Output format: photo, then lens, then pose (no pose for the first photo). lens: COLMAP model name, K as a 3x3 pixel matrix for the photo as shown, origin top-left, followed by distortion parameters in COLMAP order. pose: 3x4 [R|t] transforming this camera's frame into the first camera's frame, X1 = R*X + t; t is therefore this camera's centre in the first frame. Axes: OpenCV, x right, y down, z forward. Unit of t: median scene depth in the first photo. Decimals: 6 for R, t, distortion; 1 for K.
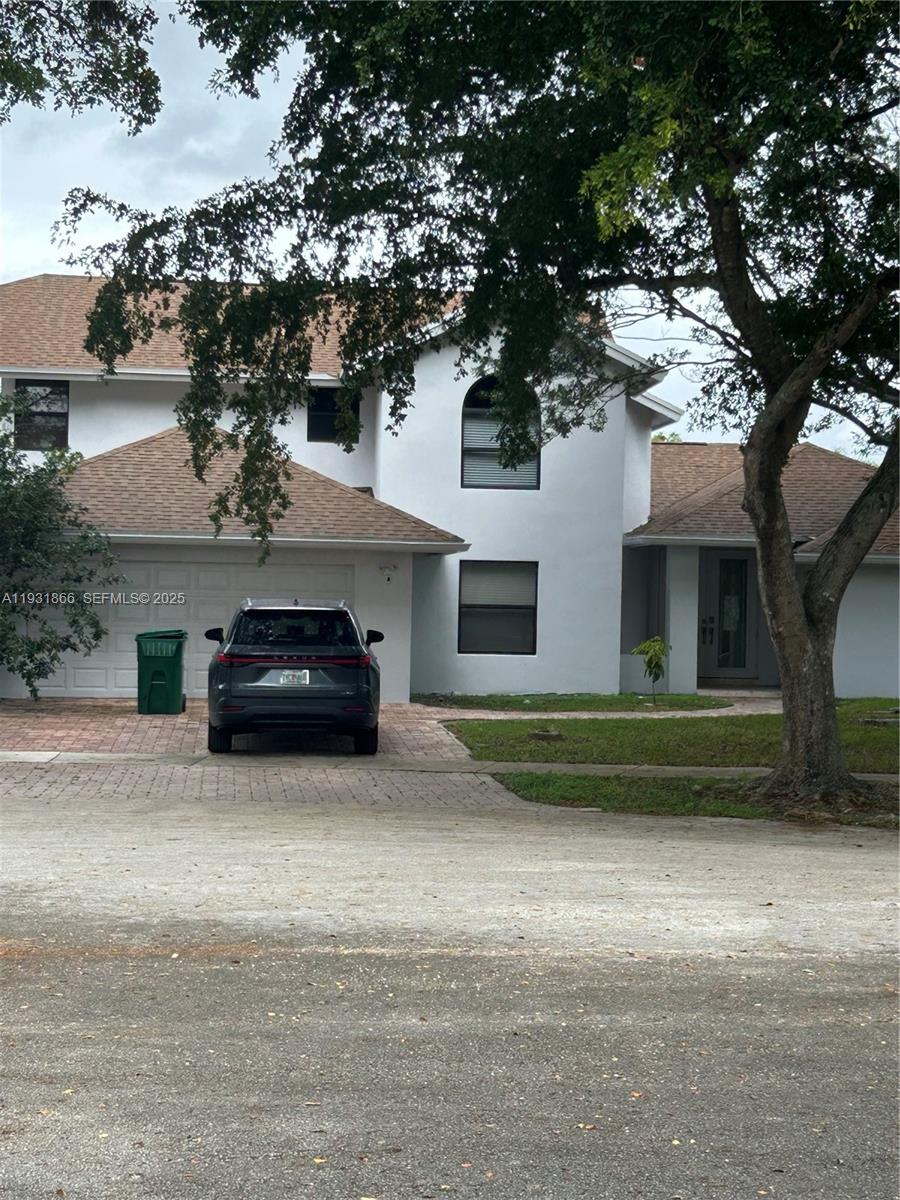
lens RADIAL K [[2343.2, 0, 450.0], [0, 2343.2, 600.0], [0, 0, 1]] dist [0.087283, -0.048851]
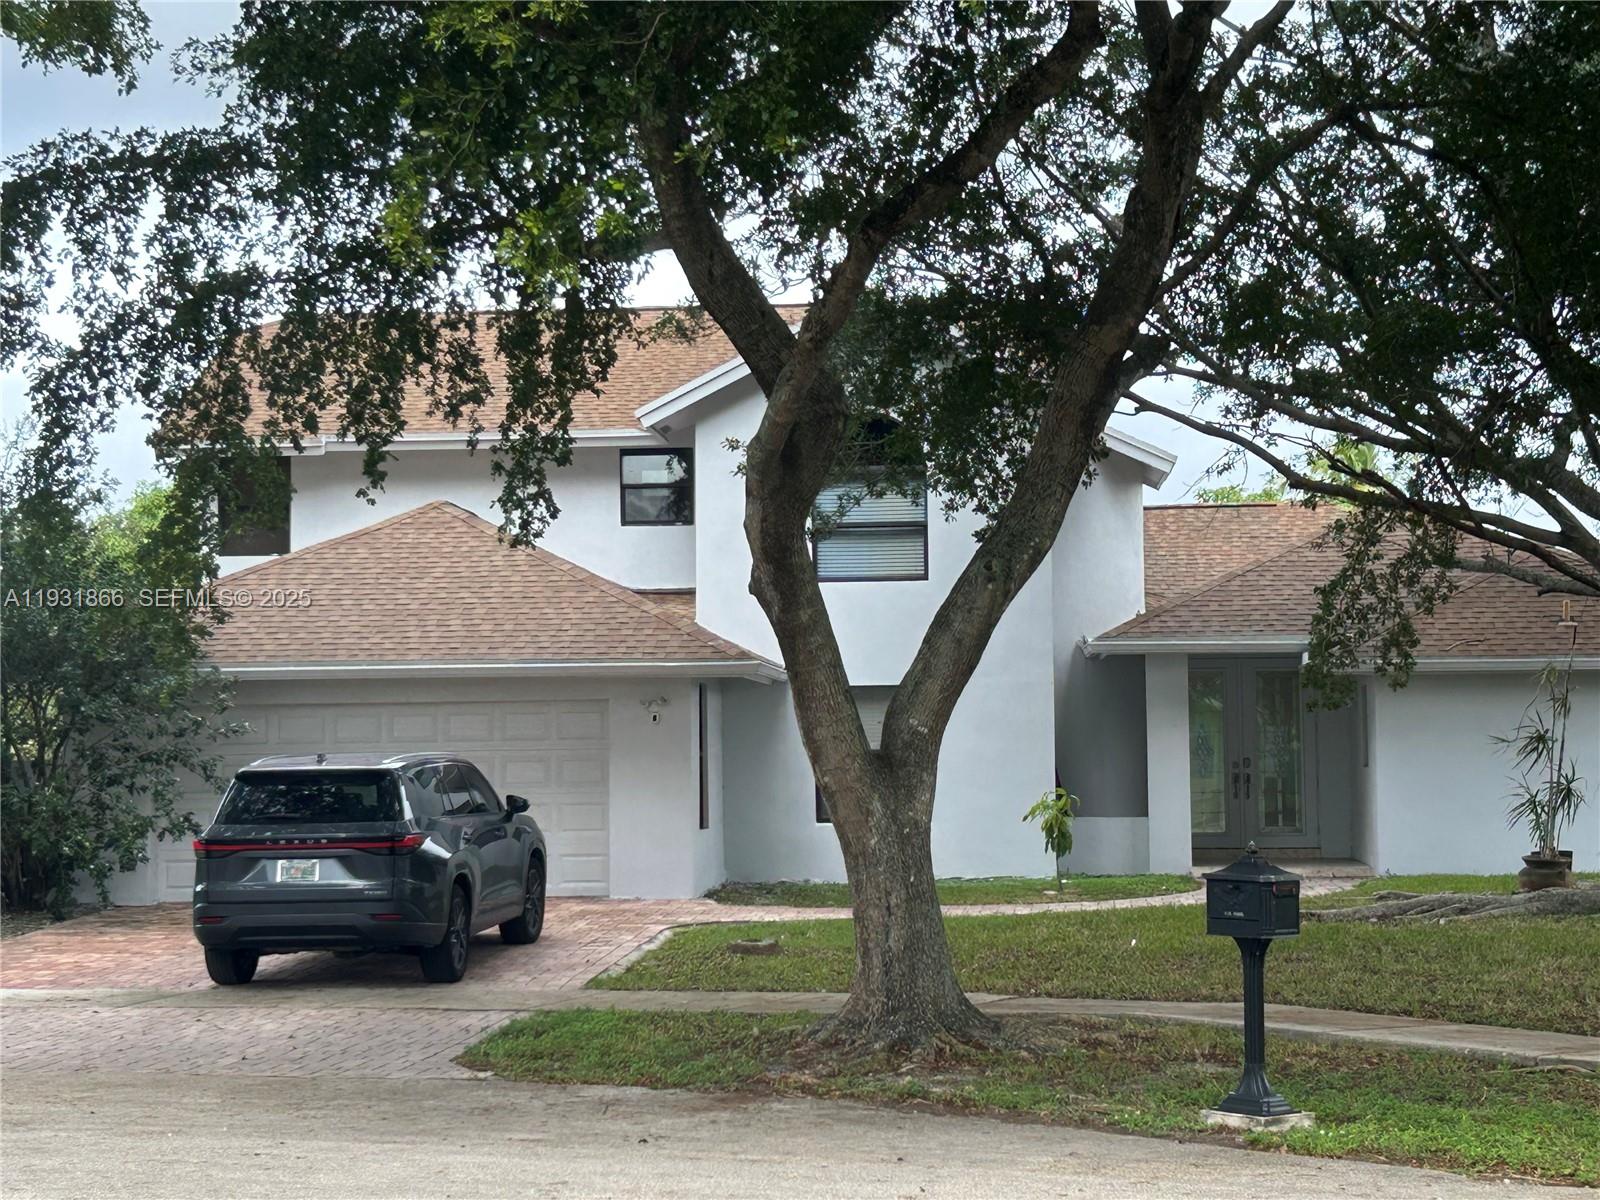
lens RADIAL K [[3124.2, 0, 800.0], [0, 3124.2, 600.0], [0, 0, 1]] dist [0.087283, -0.048851]
pose [[0.984665, -0.039812, -0.169852, 0.218693], [0.031722, 0.998241, -0.050081, 0.004737], [0.171547, 0.043925, 0.984196, 0.130311]]
